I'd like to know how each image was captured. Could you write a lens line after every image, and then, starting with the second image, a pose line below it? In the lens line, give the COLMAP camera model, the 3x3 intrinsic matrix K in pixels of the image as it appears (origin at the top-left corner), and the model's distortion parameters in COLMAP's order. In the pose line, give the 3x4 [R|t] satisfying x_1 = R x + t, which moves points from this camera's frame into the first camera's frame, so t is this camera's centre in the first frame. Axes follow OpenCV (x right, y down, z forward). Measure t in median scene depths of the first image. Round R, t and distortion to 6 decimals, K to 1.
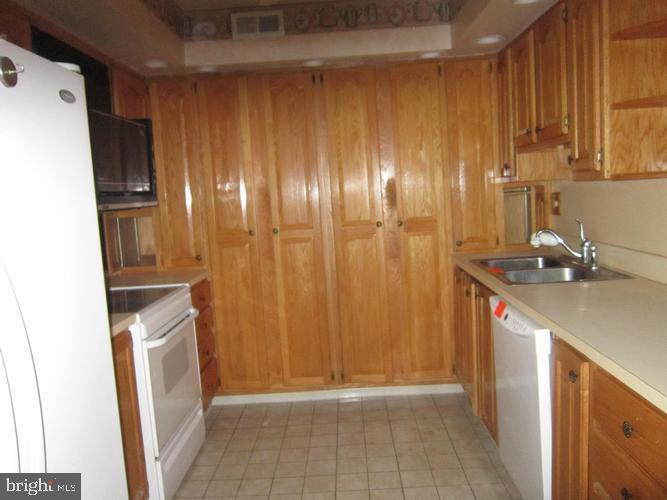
lens RADIAL K [[549.2, 0, 333.1], [0, 549.2, 252.0], [0, 0, 1]] dist [-0.028637, -0.009299]
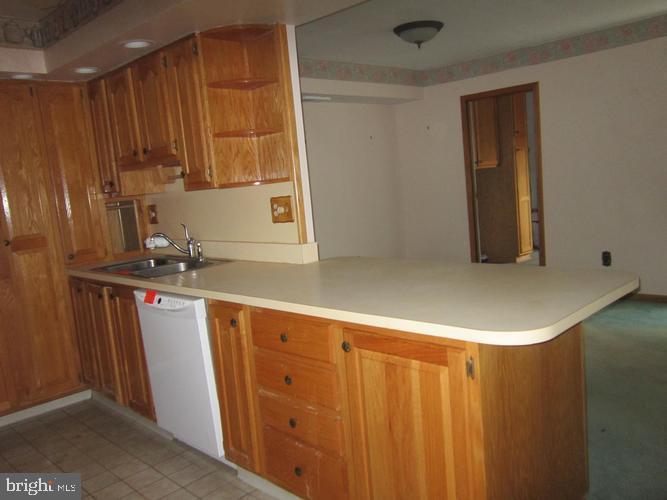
lens RADIAL K [[549.2, 0, 334.2], [0, 549.2, 250.0], [0, 0, 1]] dist [-0.028637, -0.009299]
pose [[0.680916, -0.092970, 0.726437, -0.222568], [0.128786, 0.991653, 0.006197, 0.035998], [-0.720949, 0.089335, 0.687206, -0.103563]]
